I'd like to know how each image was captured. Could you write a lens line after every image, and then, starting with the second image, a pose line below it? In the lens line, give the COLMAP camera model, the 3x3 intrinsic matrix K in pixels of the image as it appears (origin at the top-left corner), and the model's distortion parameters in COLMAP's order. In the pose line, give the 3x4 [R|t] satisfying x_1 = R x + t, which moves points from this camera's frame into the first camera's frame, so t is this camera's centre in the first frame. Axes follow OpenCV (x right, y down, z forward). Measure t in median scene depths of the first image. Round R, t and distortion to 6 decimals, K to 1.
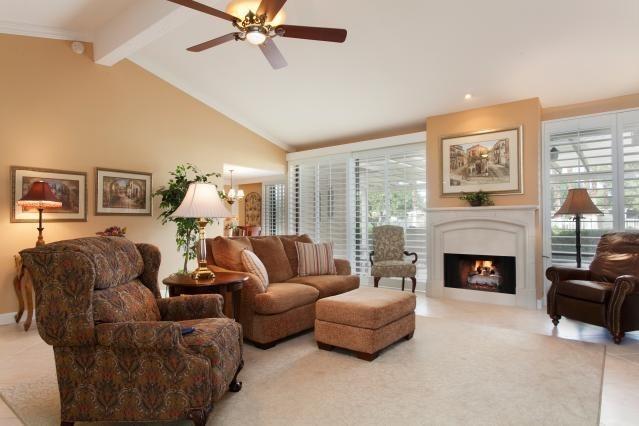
lens RADIAL K [[364.4, 0, 319.6], [0, 364.4, 217.8], [0, 0, 1]] dist [-0.030864, 0.001966]
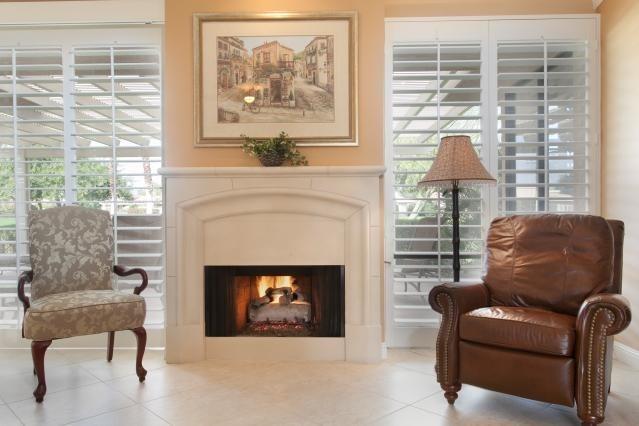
lens RADIAL K [[486.5, 0, 319.6], [0, 486.5, 218.4], [0, 0, 1]] dist [0.021844, -0.010833]
pose [[0.791745, -0.004694, 0.610833, 0.078100], [-0.005301, 0.999880, 0.014555, 0.027142], [-0.610828, -0.014762, 0.791625, 0.424451]]
